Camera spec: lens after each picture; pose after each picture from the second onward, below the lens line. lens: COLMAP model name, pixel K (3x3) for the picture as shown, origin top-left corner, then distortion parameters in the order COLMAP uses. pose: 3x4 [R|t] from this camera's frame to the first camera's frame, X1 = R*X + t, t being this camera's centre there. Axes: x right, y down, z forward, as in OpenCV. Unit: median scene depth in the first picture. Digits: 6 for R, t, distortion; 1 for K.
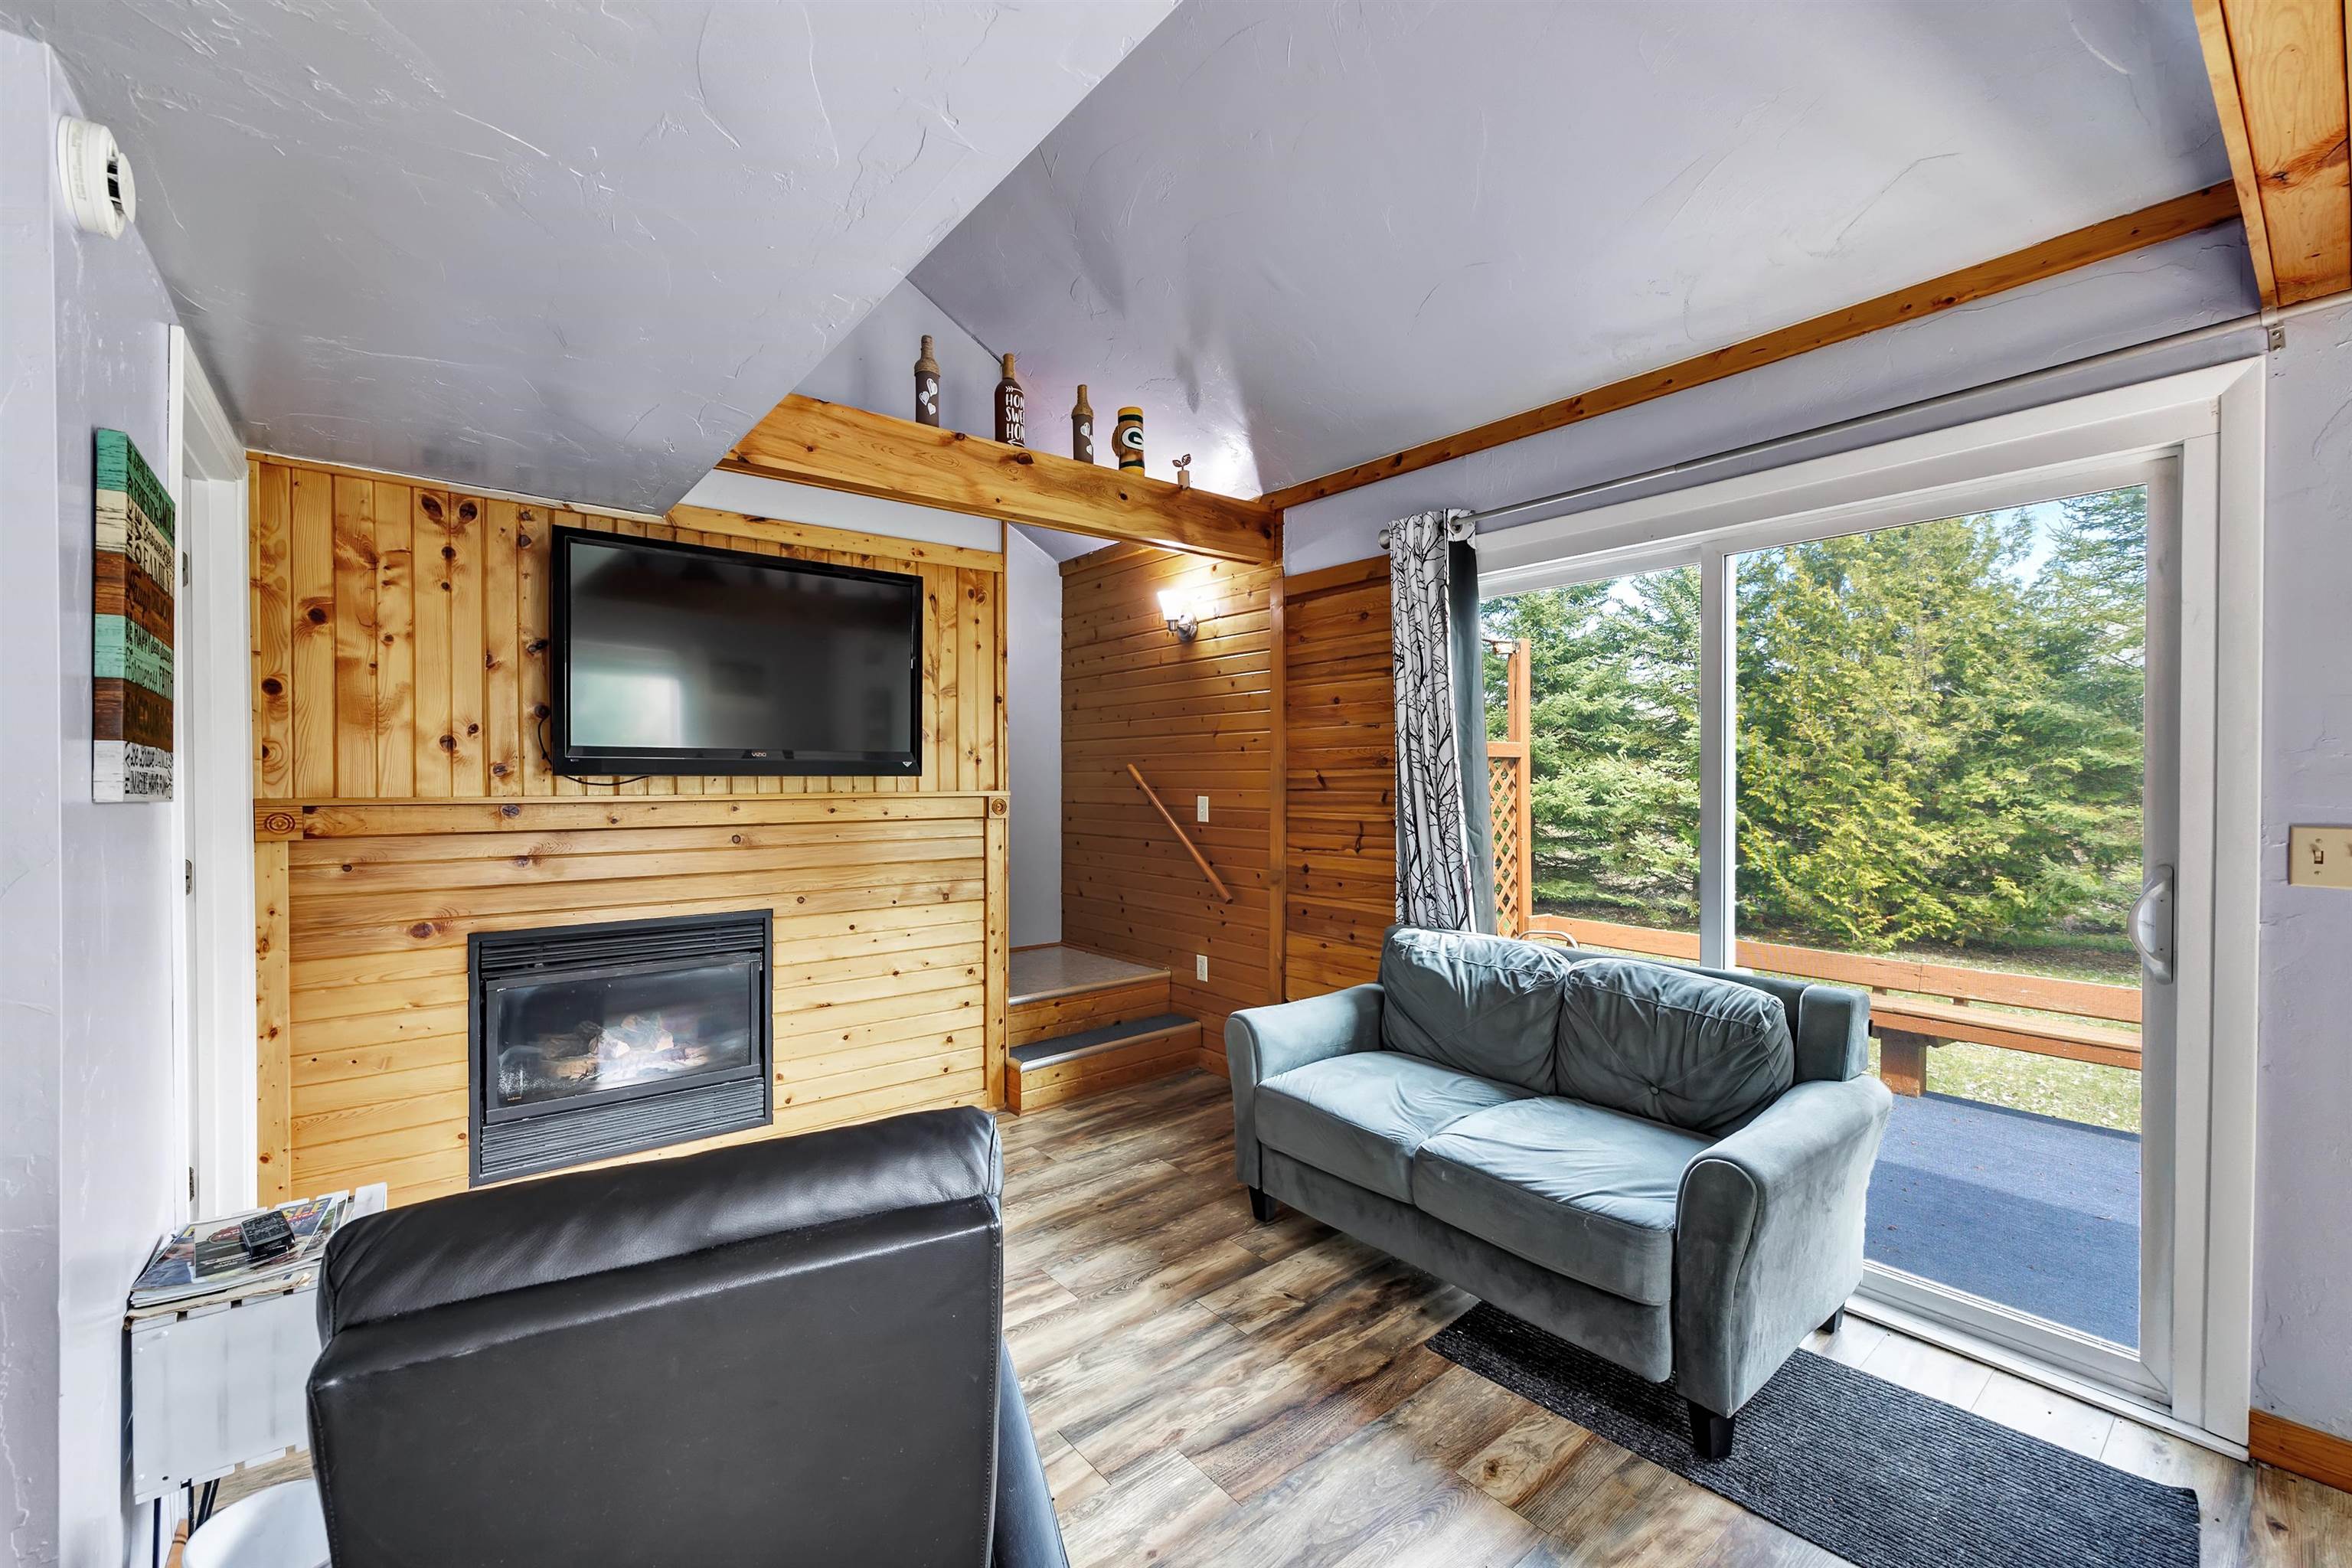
lens RADIAL K [[944.2, 0, 1162.5], [0, 944.2, 781.9], [0, 0, 1]] dist [-0.005117, 0.000356]
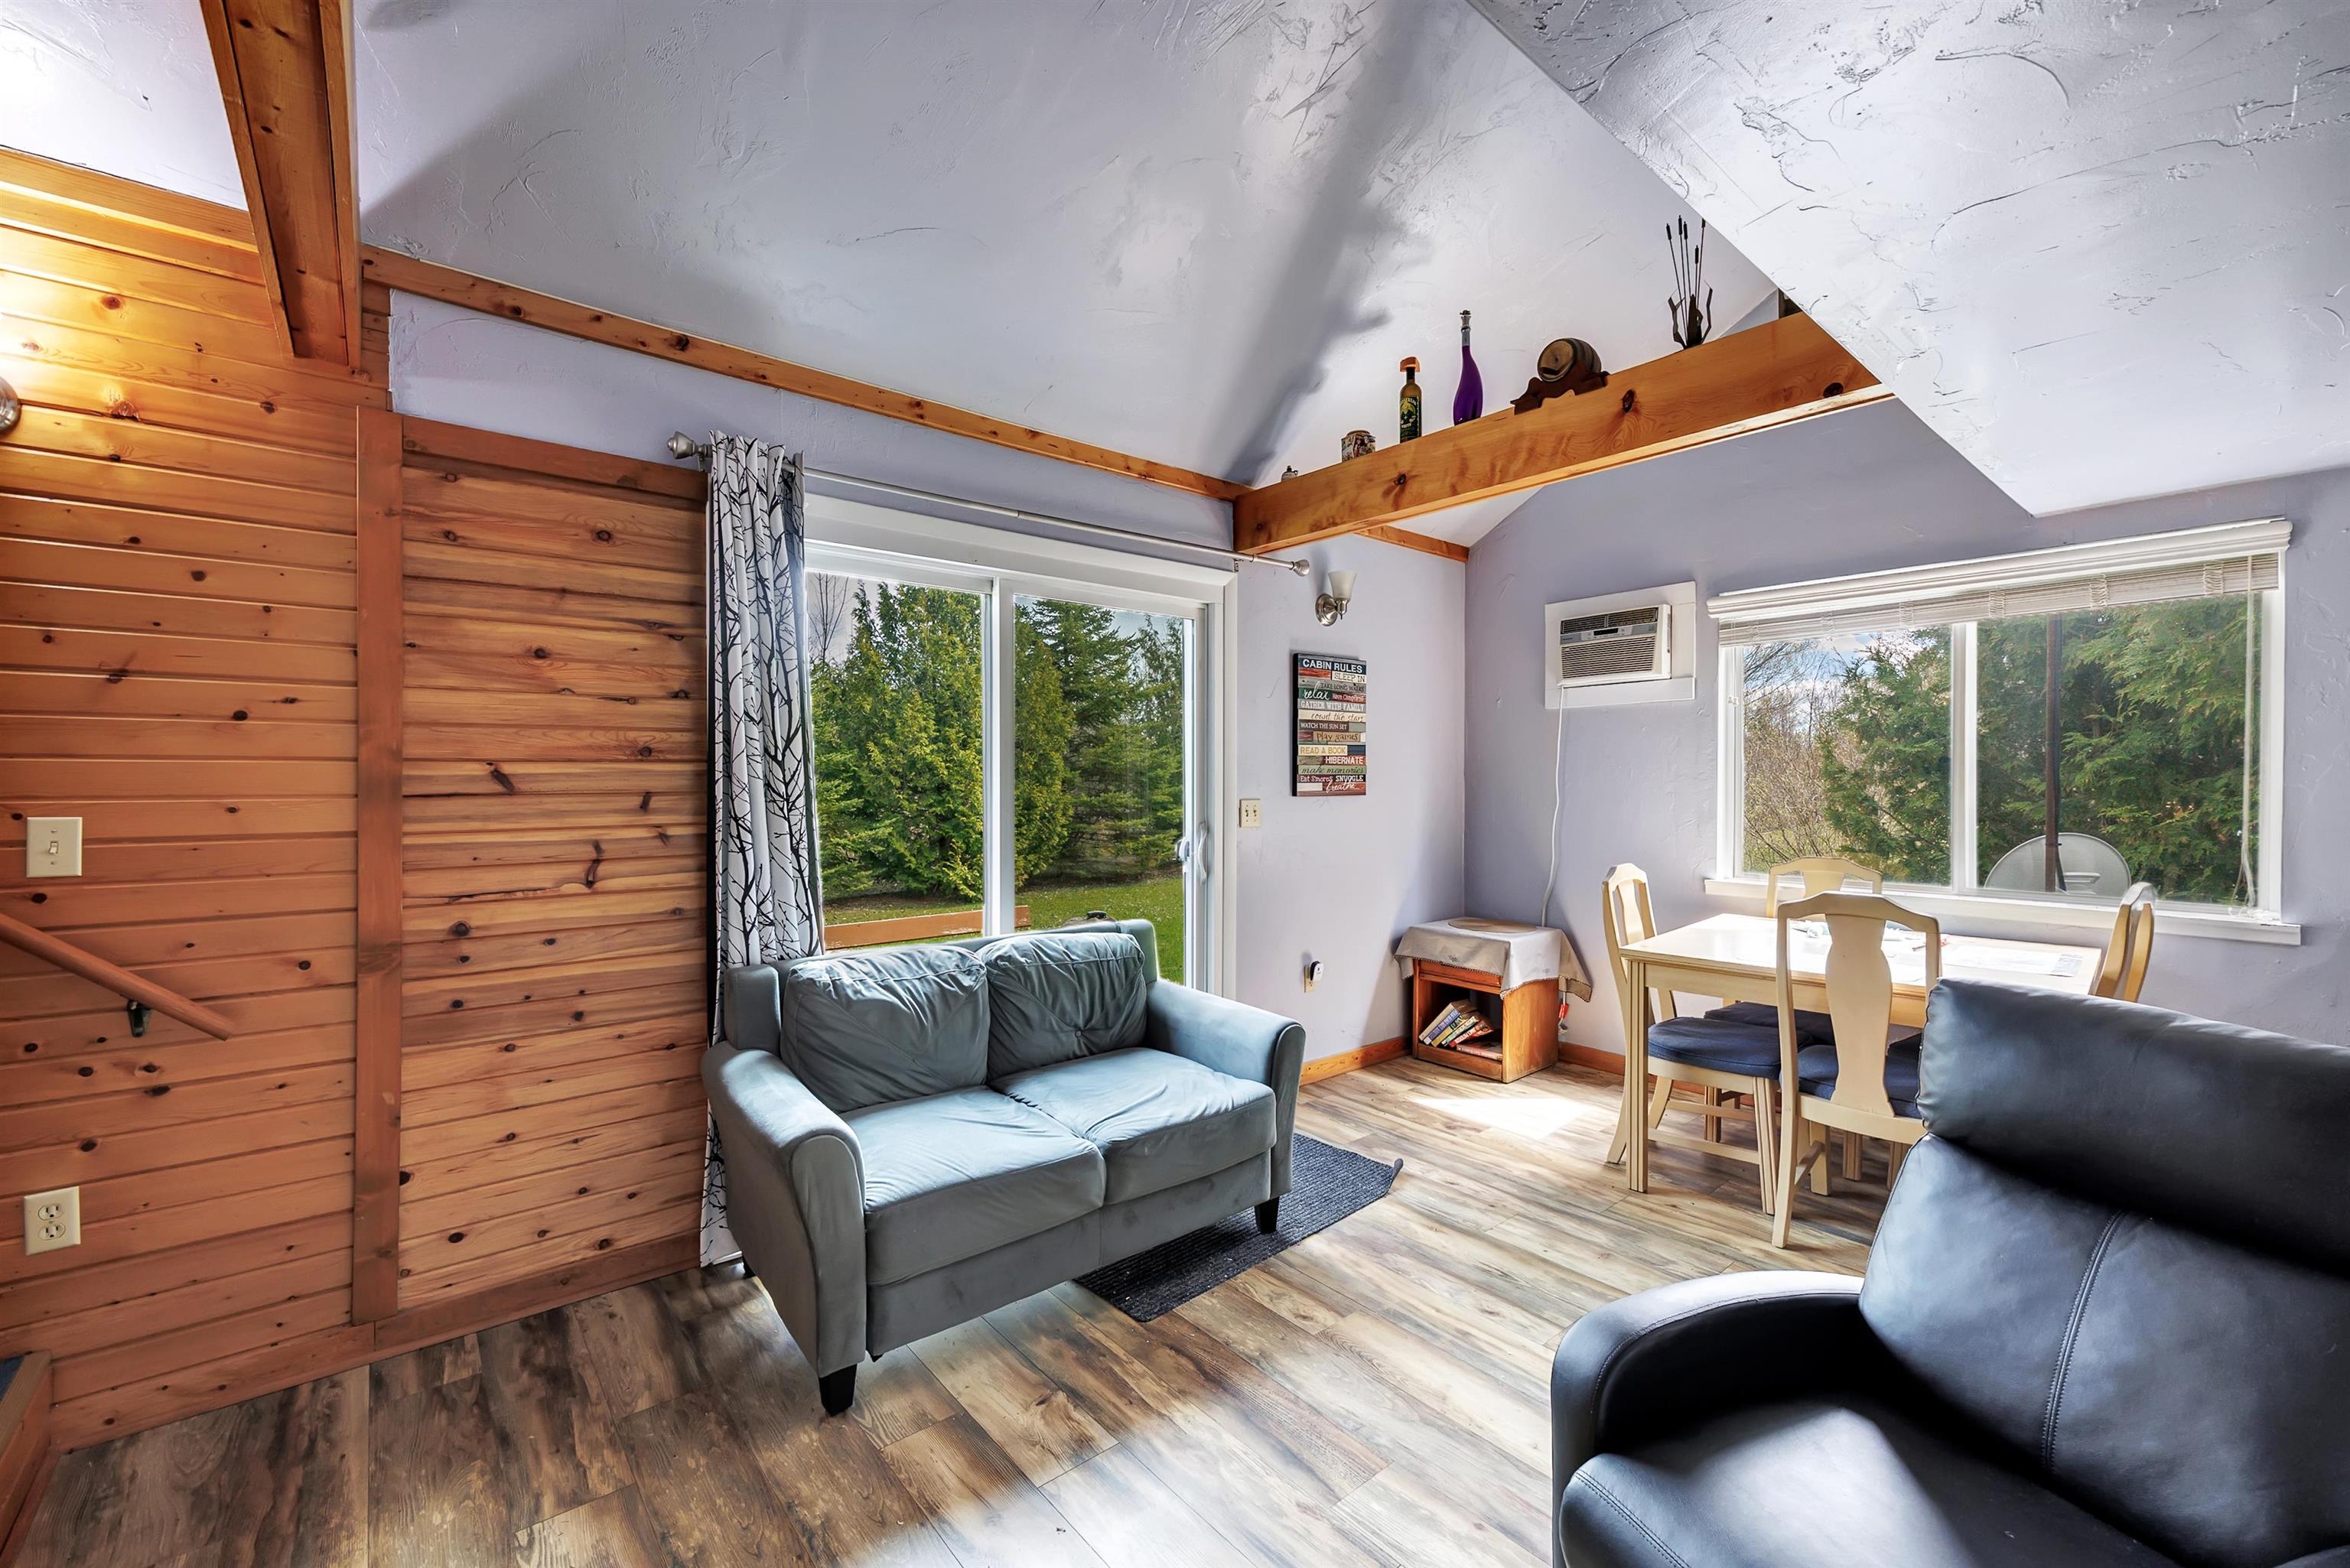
lens RADIAL K [[943.3, 0, 1155.2], [0, 943.3, 780.5], [0, 0, 1]] dist [-0.005117, 0.000356]
pose [[-0.005364, -0.005366, 0.999971, -0.590920], [0.002846, 0.999981, 0.005381, -0.004546], [-0.999982, 0.002875, -0.005349, 0.772168]]
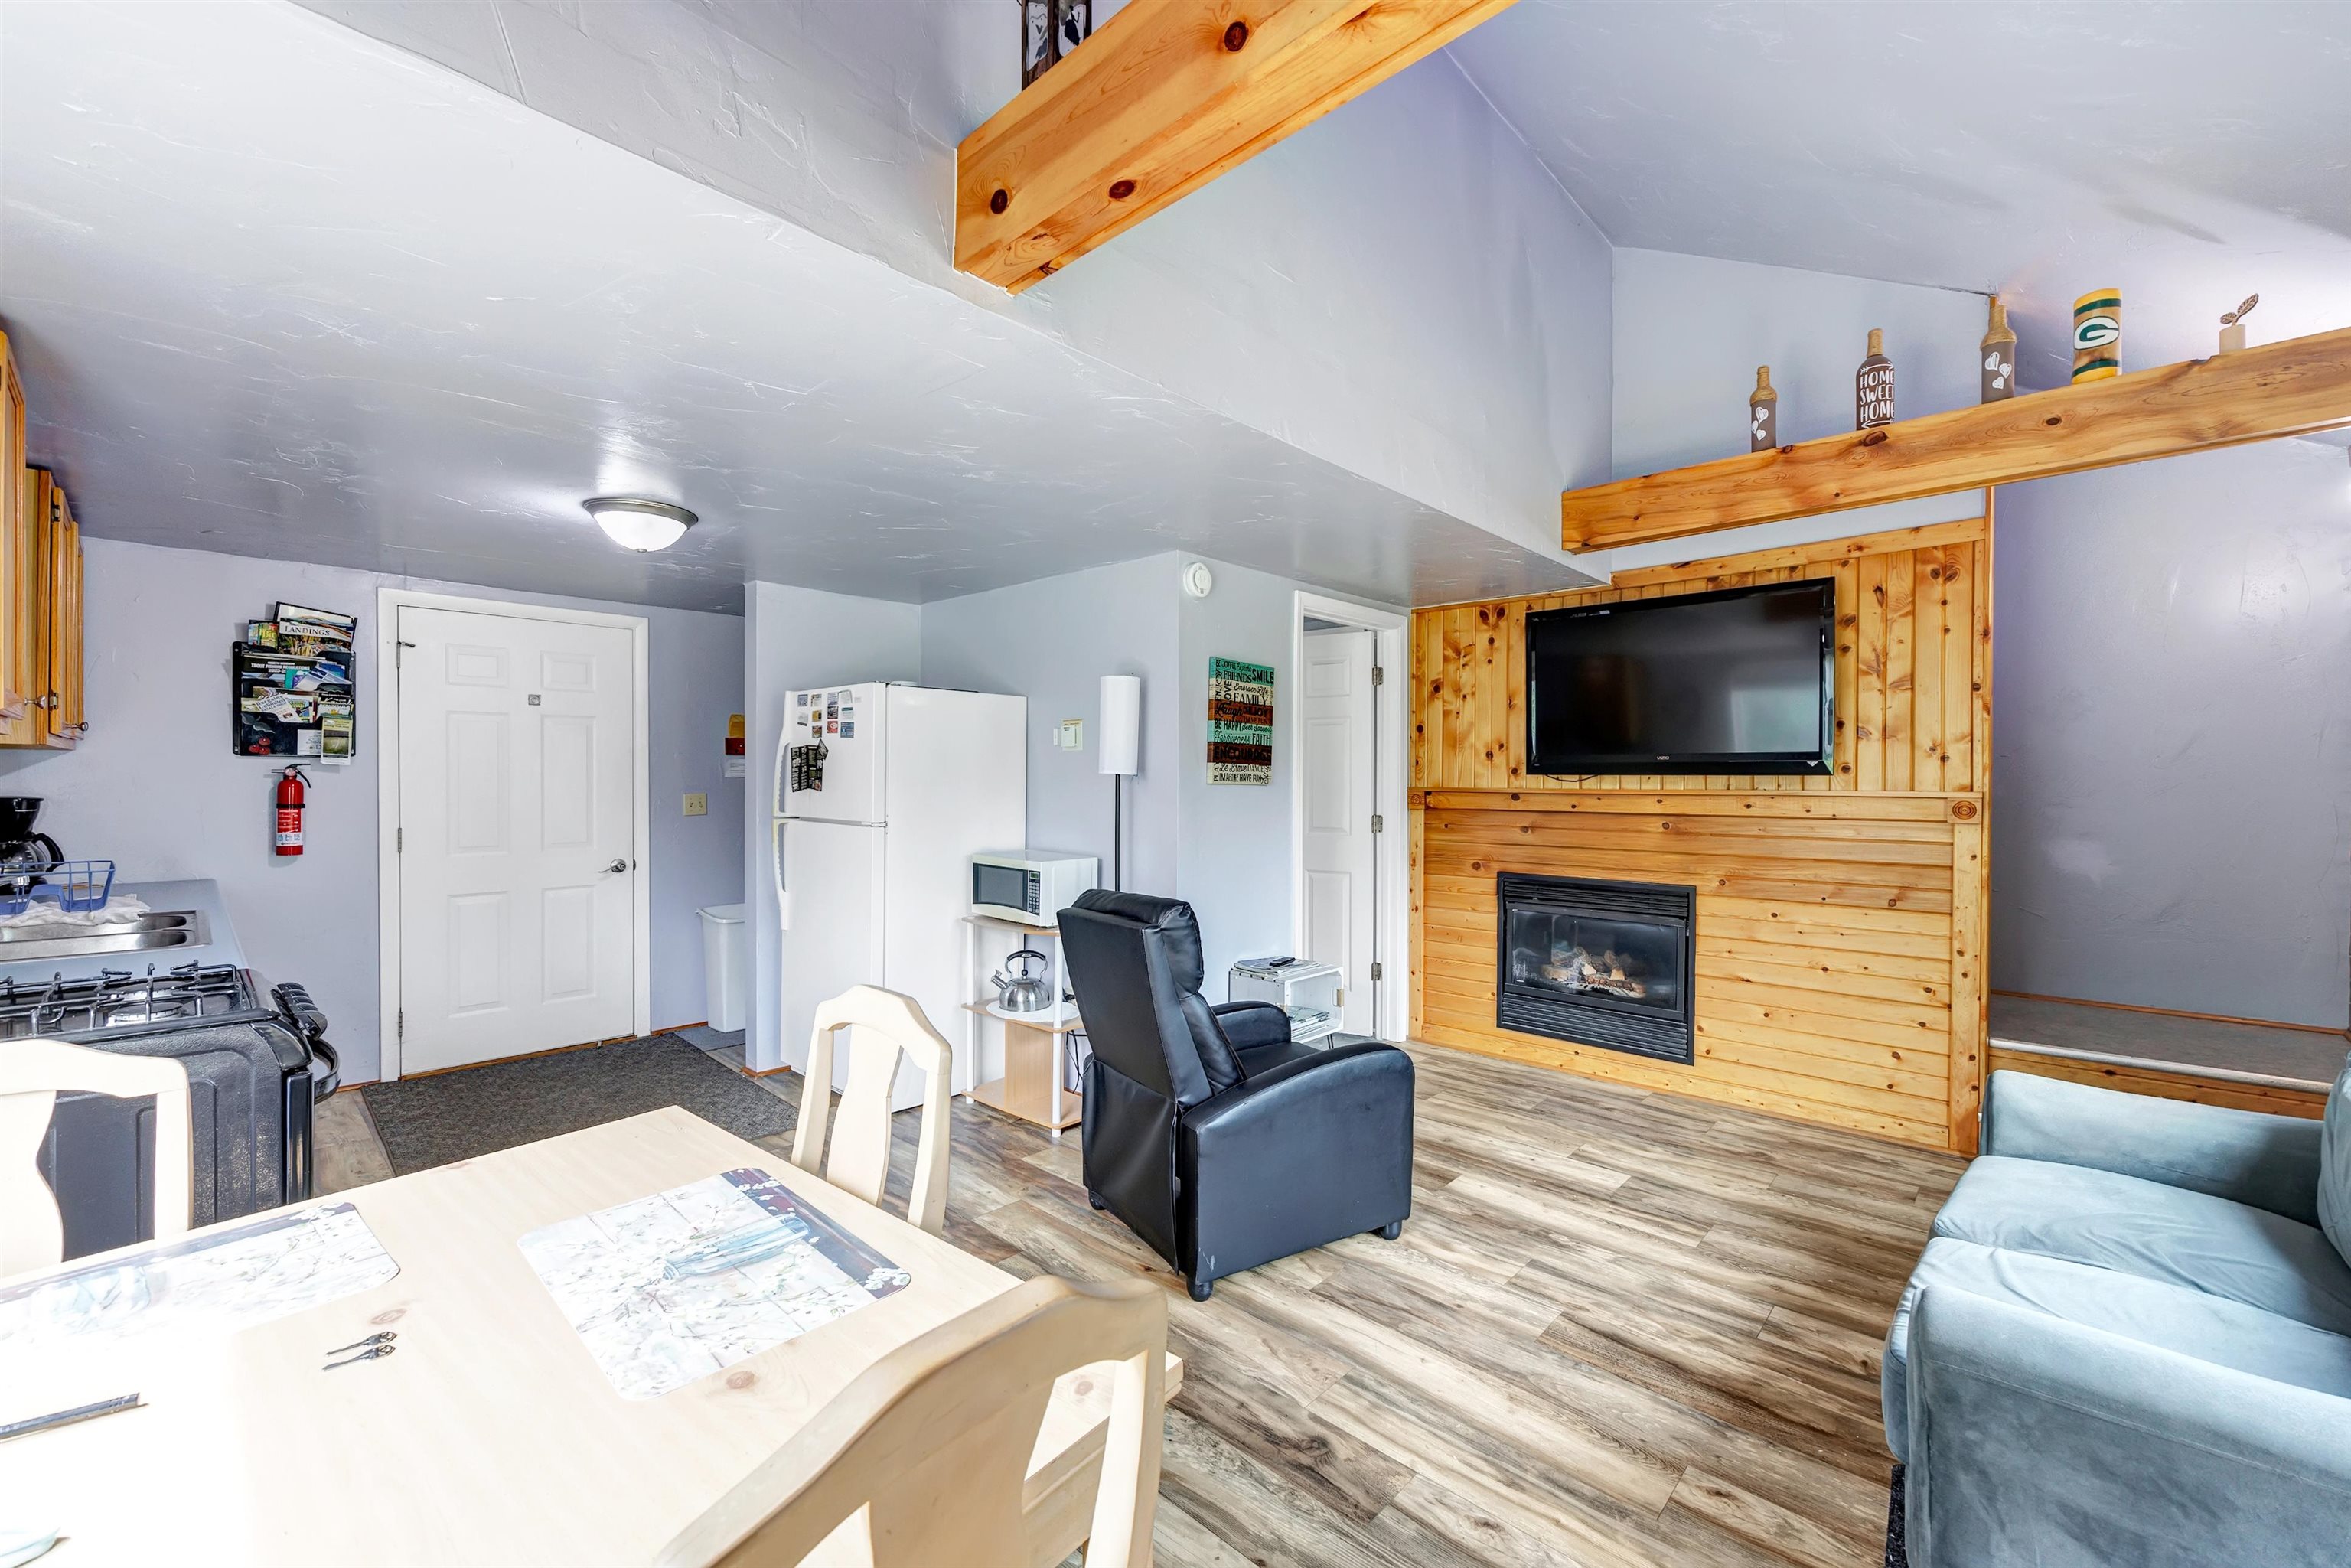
lens RADIAL K [[943.8, 0, 1165.4], [0, 943.8, 781.3], [0, 0, 1]] dist [-0.005117, 0.000356]
pose [[0.138948, 0.006094, -0.990281, 0.779586], [-0.006316, 0.999966, 0.005267, -0.000825], [0.990280, 0.005523, 0.138981, 0.192190]]
